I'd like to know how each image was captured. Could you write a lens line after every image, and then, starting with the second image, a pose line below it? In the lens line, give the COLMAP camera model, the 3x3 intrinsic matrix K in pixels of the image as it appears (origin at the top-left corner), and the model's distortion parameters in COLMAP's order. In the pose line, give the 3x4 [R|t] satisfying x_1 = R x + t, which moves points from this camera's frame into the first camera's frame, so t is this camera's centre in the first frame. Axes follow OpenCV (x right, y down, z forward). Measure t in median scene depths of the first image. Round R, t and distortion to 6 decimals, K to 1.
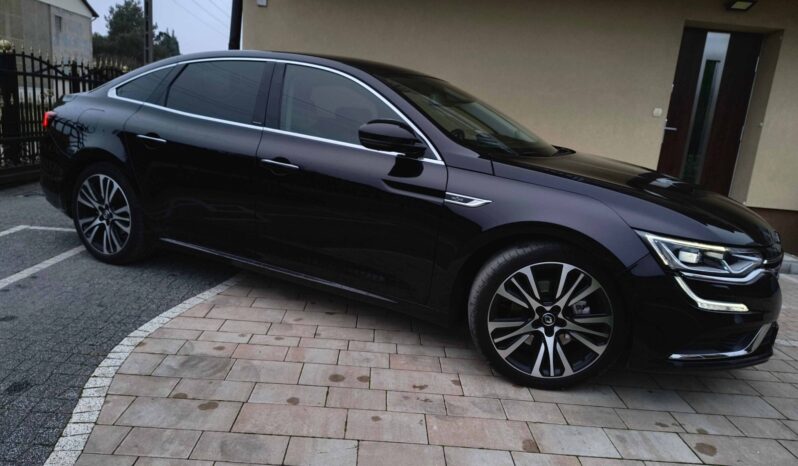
lens RADIAL K [[510.5, 0, 399.0], [0, 510.5, 233.0], [0, 0, 1]] dist [0.029351, 0.000206]
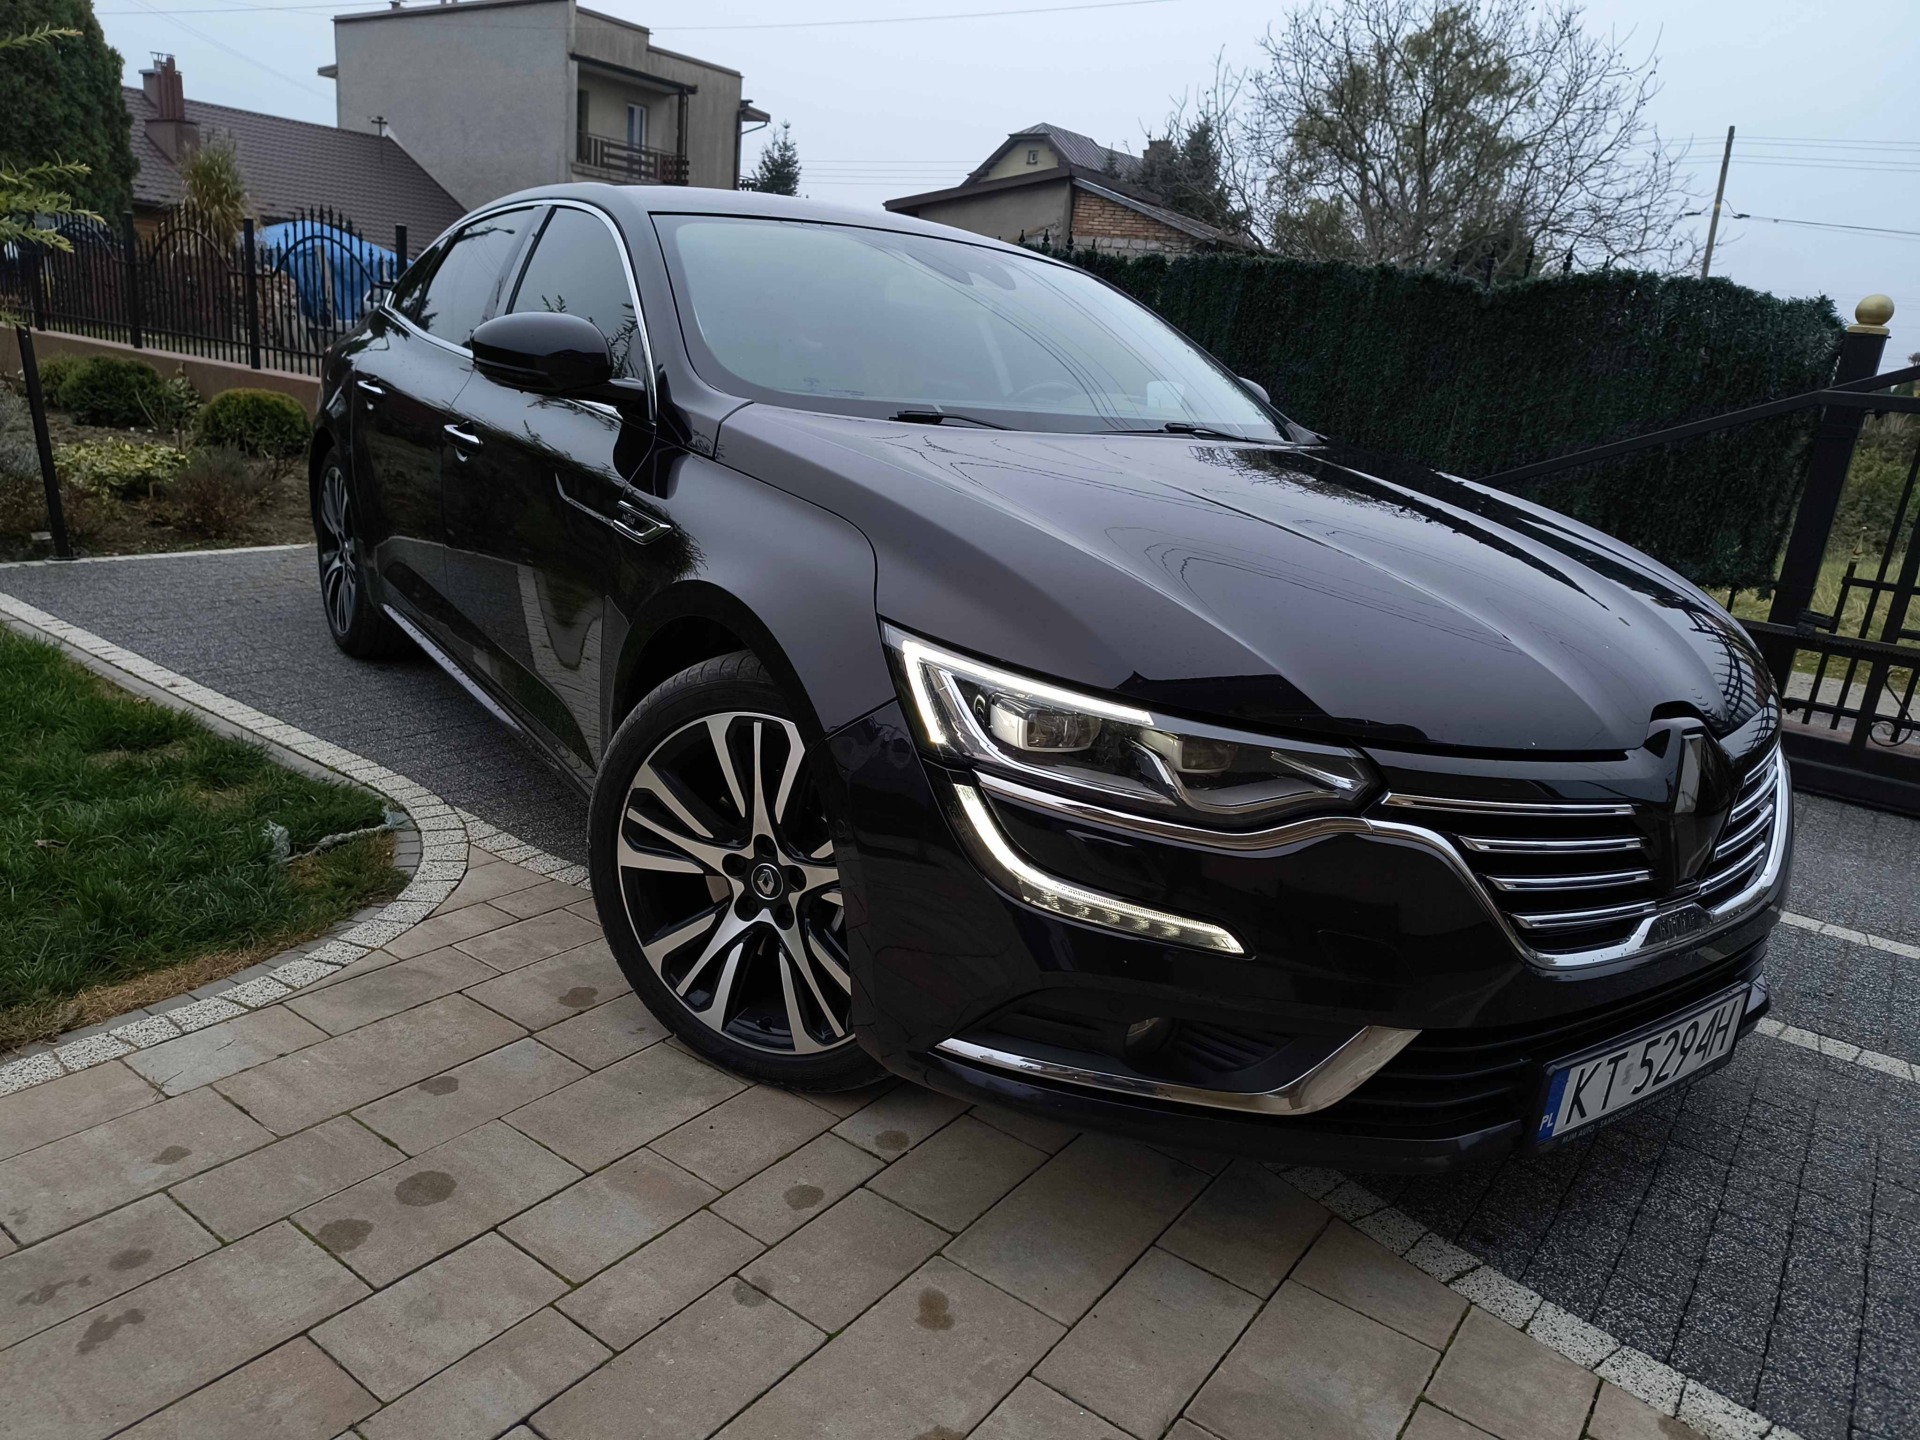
lens RADIAL K [[1307.7, 0, 959.4], [0, 1307.7, 746.8], [0, 0, 1]] dist [0.024203, -0.013267]
pose [[-0.598238, 0.095122, -0.795653, 0.304038], [-0.295334, 0.896858, 0.329278, -0.318505], [0.744909, 0.431970, -0.508442, 1.650342]]
